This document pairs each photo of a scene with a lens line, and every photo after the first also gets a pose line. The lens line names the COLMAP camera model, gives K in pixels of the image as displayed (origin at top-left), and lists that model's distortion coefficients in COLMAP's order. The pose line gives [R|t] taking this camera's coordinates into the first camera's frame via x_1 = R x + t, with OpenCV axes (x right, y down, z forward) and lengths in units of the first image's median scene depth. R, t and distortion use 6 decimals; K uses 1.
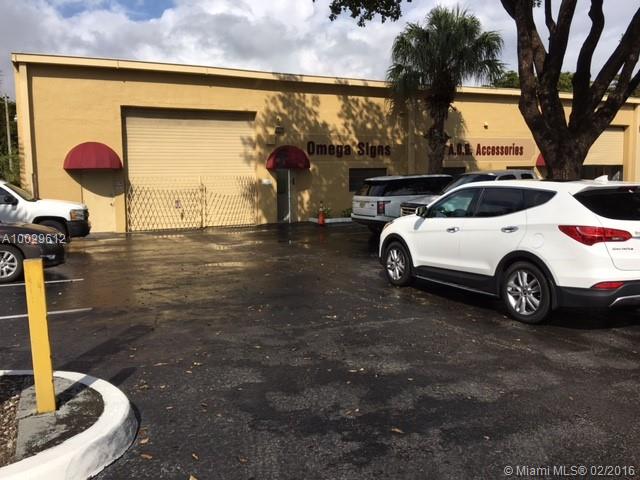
lens RADIAL K [[549.3, 0, 316.2], [0, 549.3, 241.6], [0, 0, 1]] dist [0.059683, -0.058497]
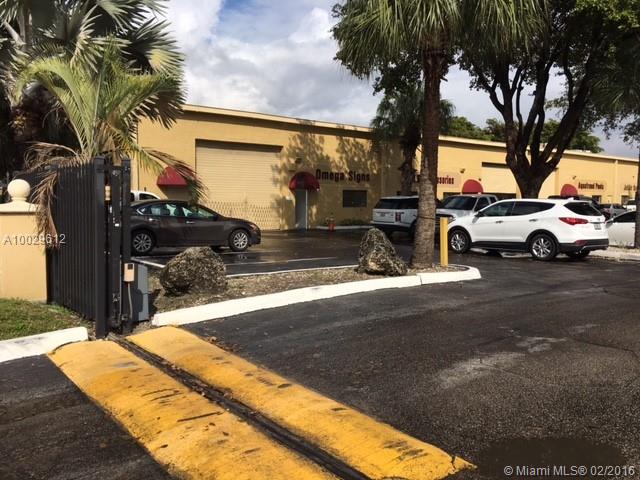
lens RADIAL K [[549.3, 0, 309.9], [0, 549.3, 239.6], [0, 0, 1]] dist [0.059683, -0.058497]
pose [[0.979439, 0.011905, 0.201388, -0.317245], [-0.003496, 0.999109, -0.042059, 0.049317], [-0.201710, 0.040490, 0.978608, -0.323159]]
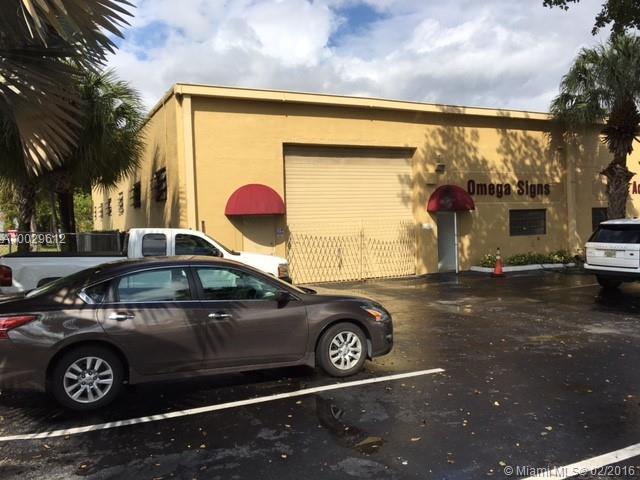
lens RADIAL K [[549.3, 0, 314.5], [0, 549.3, 240.5], [0, 0, 1]] dist [0.059683, -0.058497]
pose [[0.999930, -0.009710, -0.006783, -0.272059], [0.009162, 0.997020, -0.076591, -0.020897], [0.007507, 0.076523, 0.997040, 0.128837]]
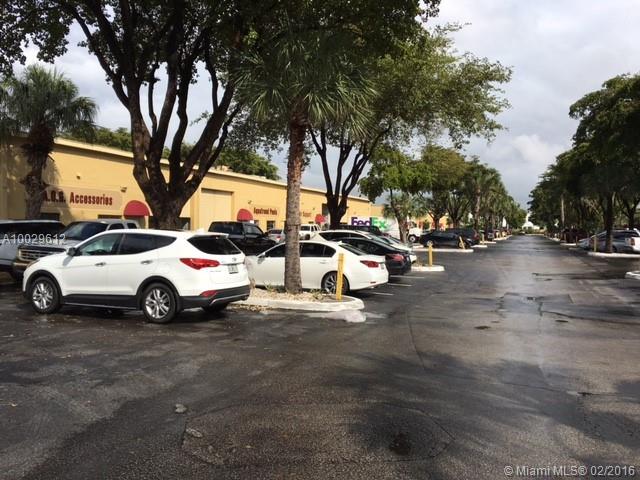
lens RADIAL K [[549.3, 0, 322.6], [0, 549.3, 235.4], [0, 0, 1]] dist [0.059683, -0.058497]
pose [[0.731072, 0.019979, 0.682008, -0.102552], [0.044687, 0.996023, -0.077080, 0.013457], [-0.680836, 0.086828, 0.727271, -0.131082]]
